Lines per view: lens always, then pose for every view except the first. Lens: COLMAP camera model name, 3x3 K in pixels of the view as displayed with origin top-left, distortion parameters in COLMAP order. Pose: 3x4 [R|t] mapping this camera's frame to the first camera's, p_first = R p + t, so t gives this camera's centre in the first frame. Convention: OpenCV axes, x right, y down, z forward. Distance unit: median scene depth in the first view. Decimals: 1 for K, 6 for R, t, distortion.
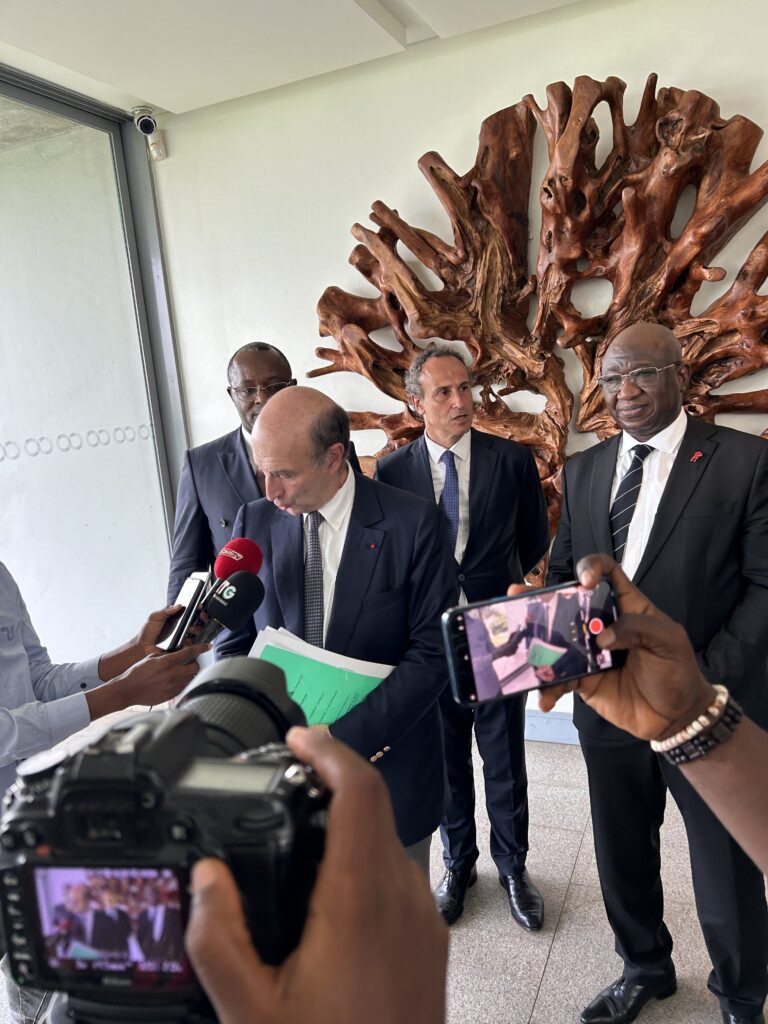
lens RADIAL K [[783.9, 0, 383.2], [0, 783.9, 515.6], [0, 0, 1]] dist [-0.011716, 0.024329]
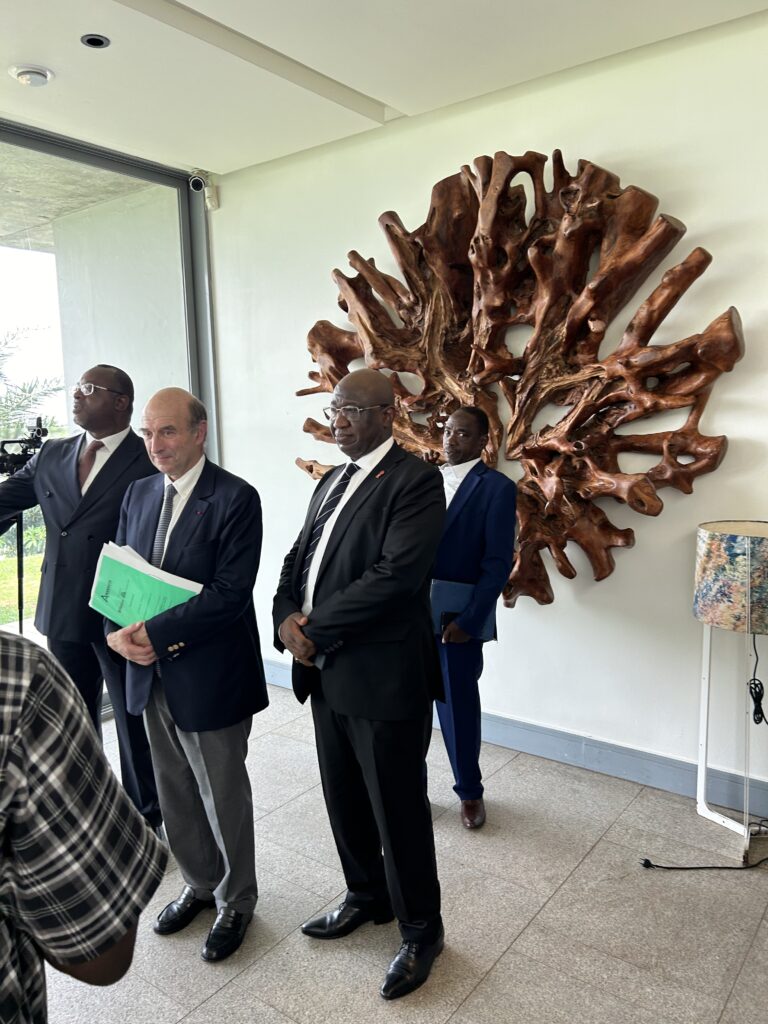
lens RADIAL K [[783.9, 0, 386.0], [0, 783.9, 509.0], [0, 0, 1]] dist [-0.011716, 0.024329]
pose [[0.970129, 0.092180, -0.224393, 0.364876], [-0.098441, 0.995000, -0.016852, -0.001161], [0.221717, 0.038438, 0.974353, -0.128268]]
